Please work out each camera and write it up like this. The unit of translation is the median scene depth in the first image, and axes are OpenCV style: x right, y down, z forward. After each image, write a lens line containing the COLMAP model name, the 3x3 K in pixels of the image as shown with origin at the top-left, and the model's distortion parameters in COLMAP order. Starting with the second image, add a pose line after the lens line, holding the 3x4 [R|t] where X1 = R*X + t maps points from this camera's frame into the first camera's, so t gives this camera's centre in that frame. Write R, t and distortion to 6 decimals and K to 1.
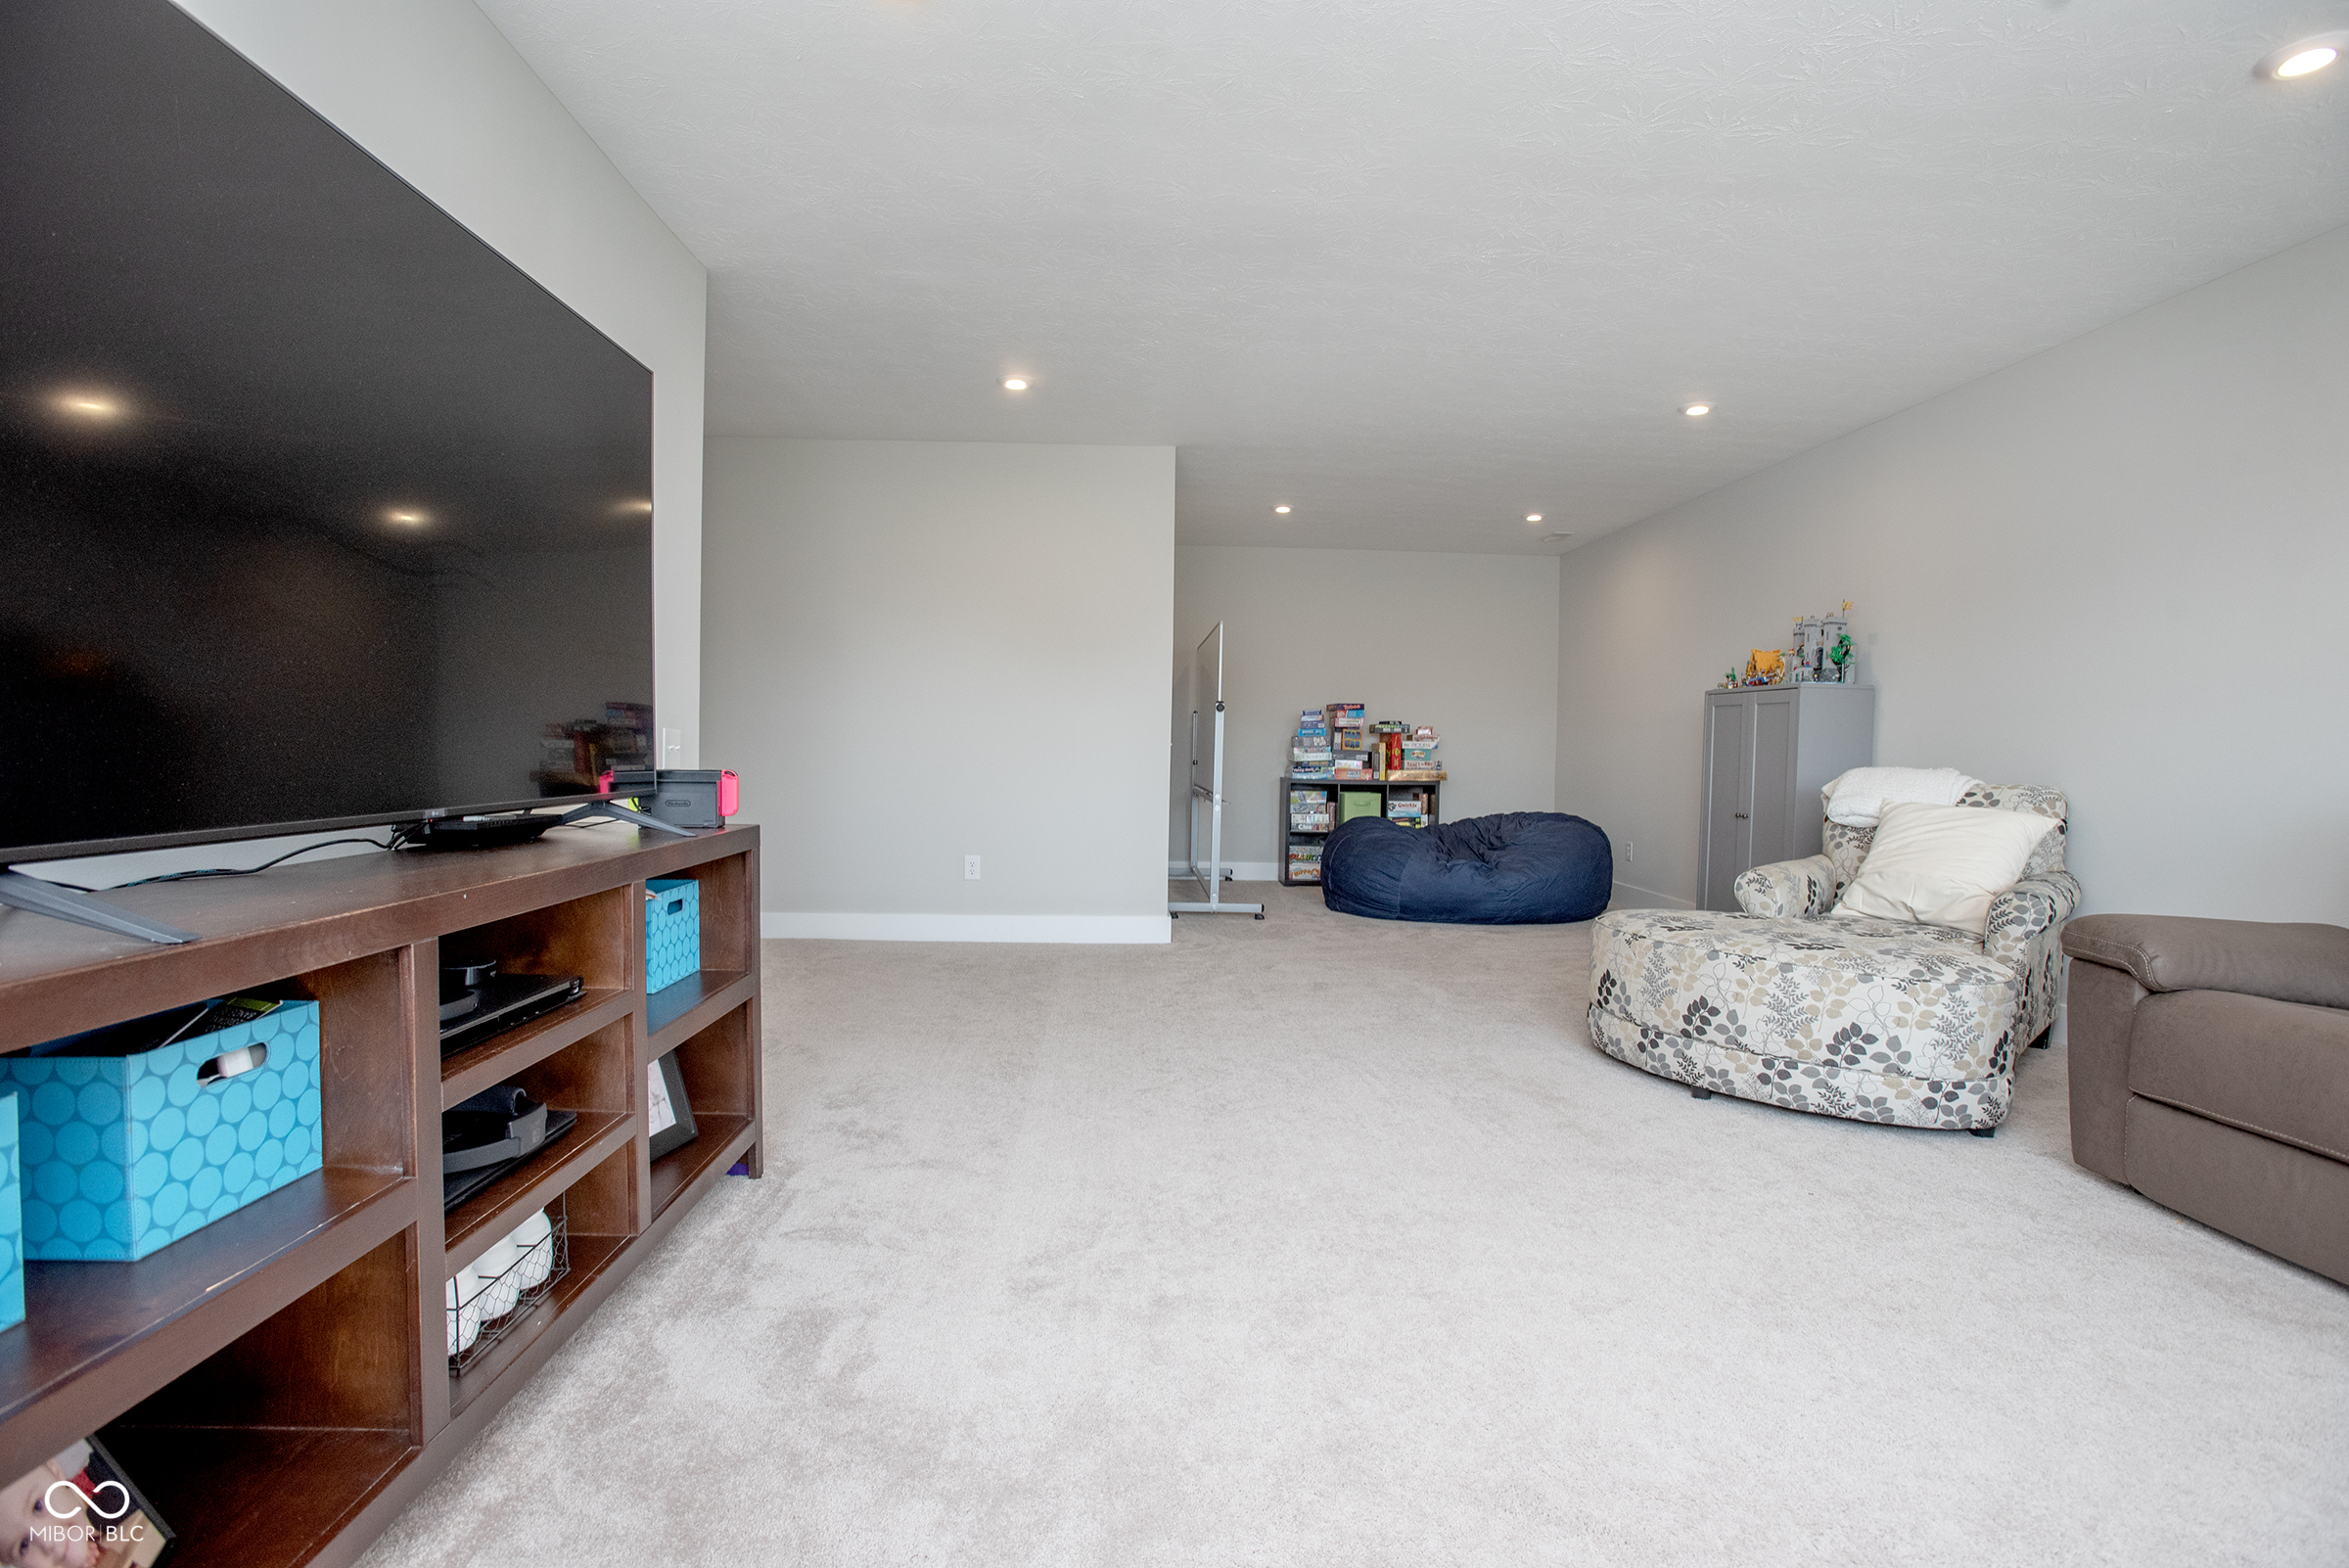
lens RADIAL K [[1156.3, 0, 1238.5], [0, 1156.3, 770.8], [0, 0, 1]] dist [-0.046728, 0.012105]
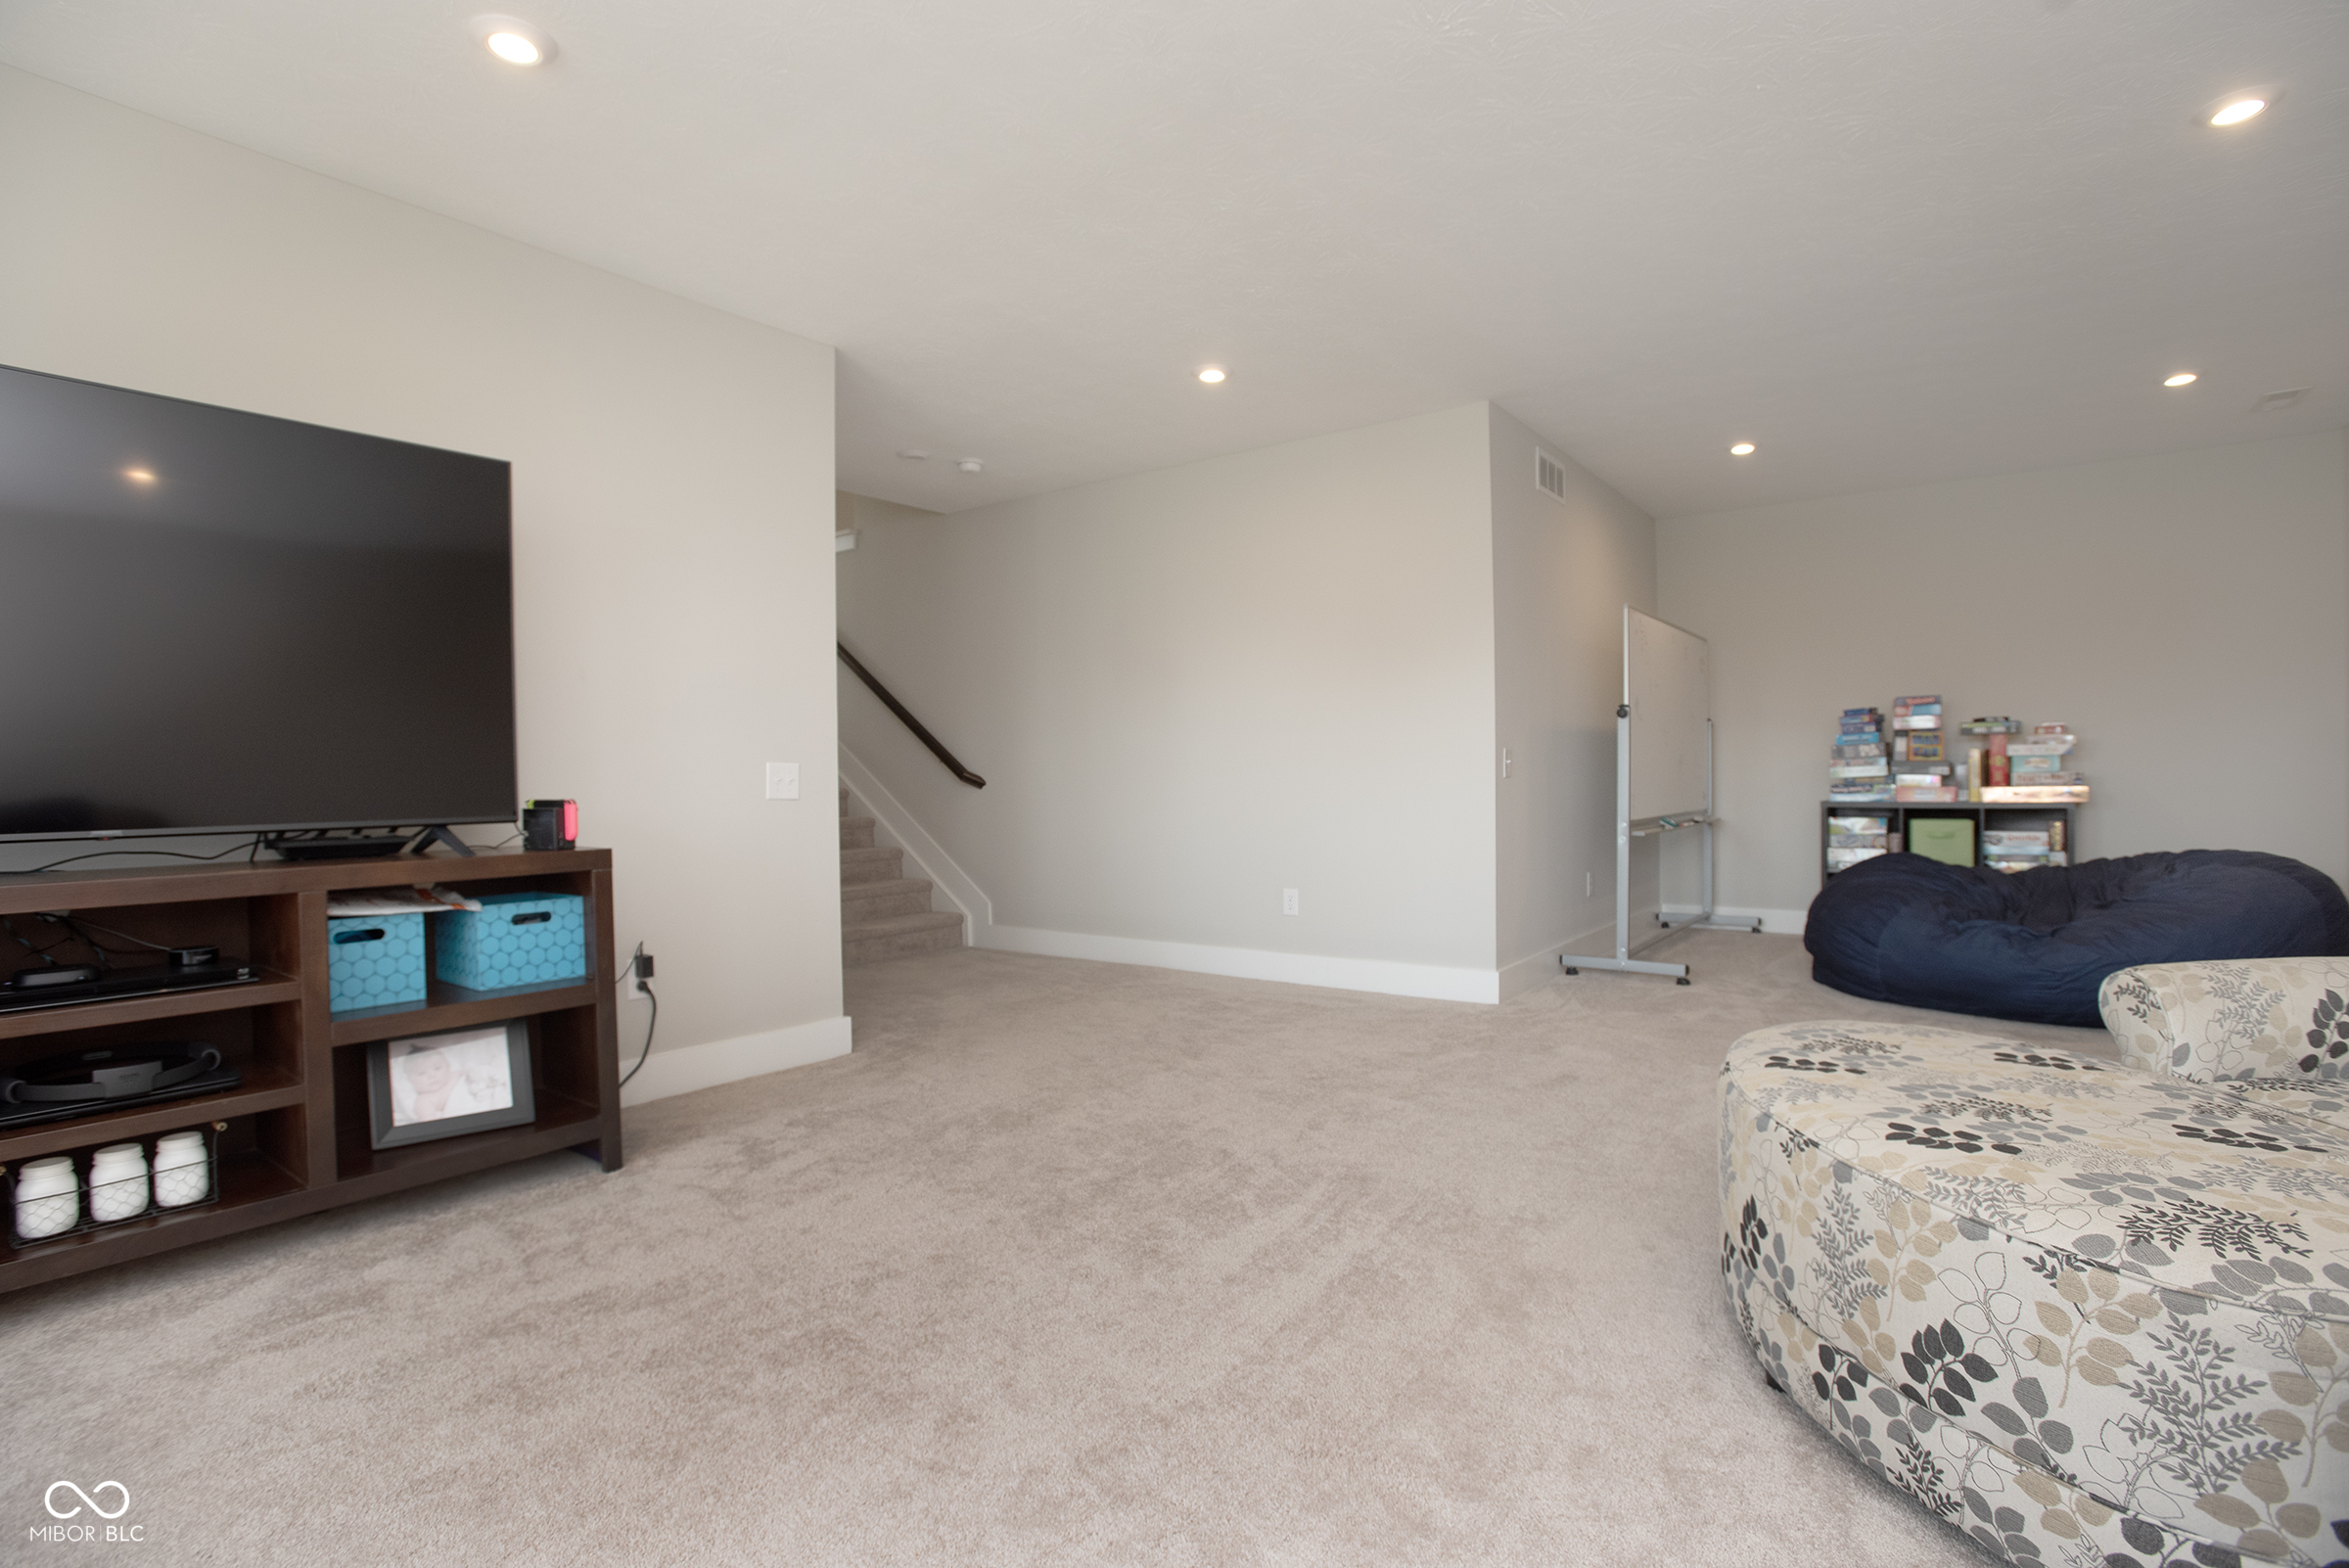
lens RADIAL K [[1156.3, 0, 1173.1], [0, 1156.3, 774.8], [0, 0, 1]] dist [-0.046728, 0.012105]
pose [[0.747865, -0.028745, -0.663228, 0.319514], [0.013974, 0.999522, -0.027564, 0.005790], [0.663703, 0.011346, 0.747910, 0.238246]]
